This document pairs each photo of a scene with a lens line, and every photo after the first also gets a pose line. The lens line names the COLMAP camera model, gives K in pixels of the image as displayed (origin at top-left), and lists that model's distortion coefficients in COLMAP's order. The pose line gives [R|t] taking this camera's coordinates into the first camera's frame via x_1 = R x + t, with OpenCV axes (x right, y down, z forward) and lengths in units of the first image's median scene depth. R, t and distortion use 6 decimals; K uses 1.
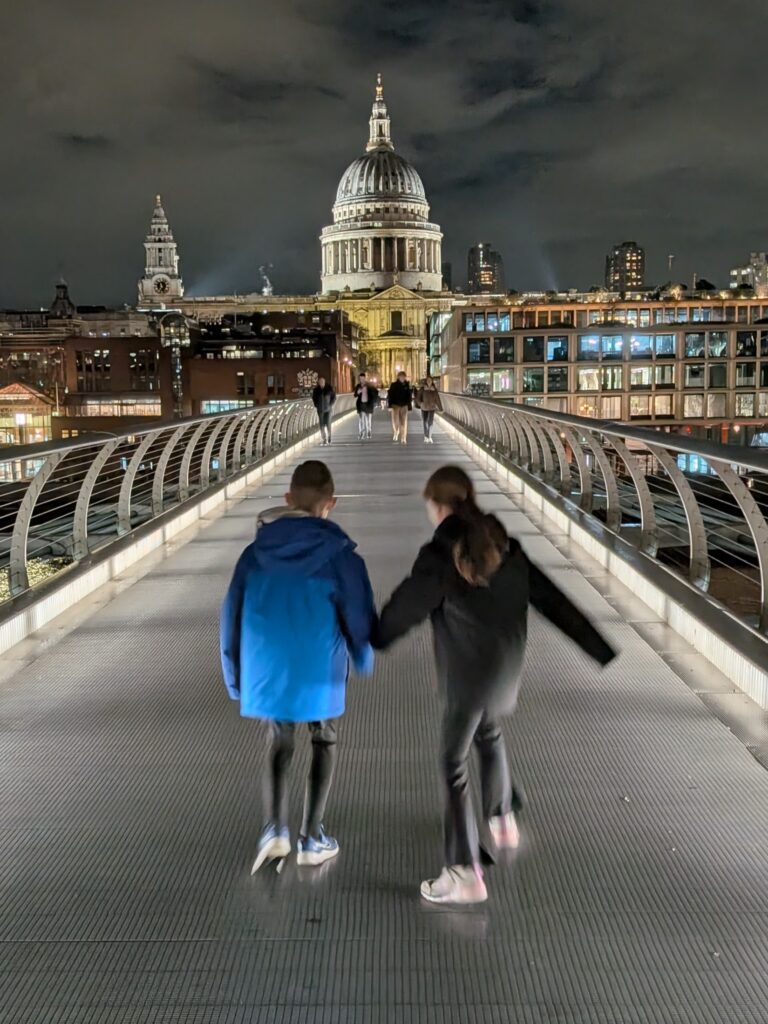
lens RADIAL K [[809.4, 0, 384.0], [0, 809.4, 512.0], [0, 0, 1]] dist [0.097396, -0.127007]
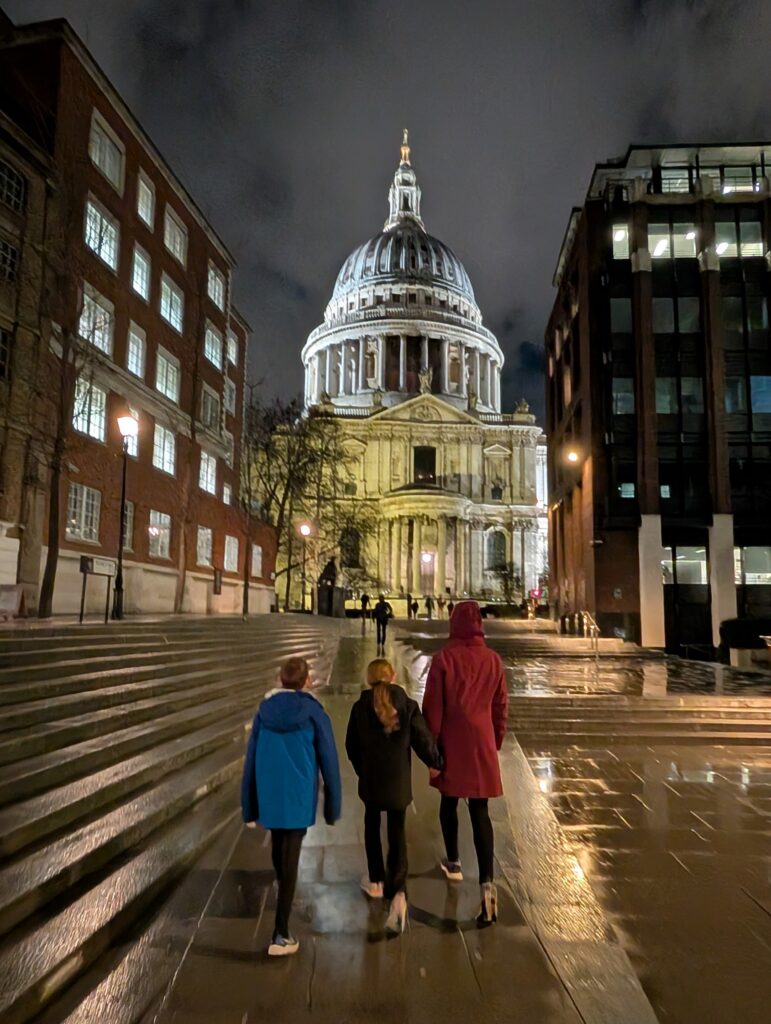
lens RADIAL K [[809.4, 0, 385.5], [0, 809.4, 512.0], [0, 0, 1]] dist [0.097396, -0.127007]
pose [[0.999041, 0.020389, -0.038736, 0.010244], [-0.030185, 0.961746, -0.272276, -0.068243], [0.031702, 0.273184, 0.961439, 0.490698]]
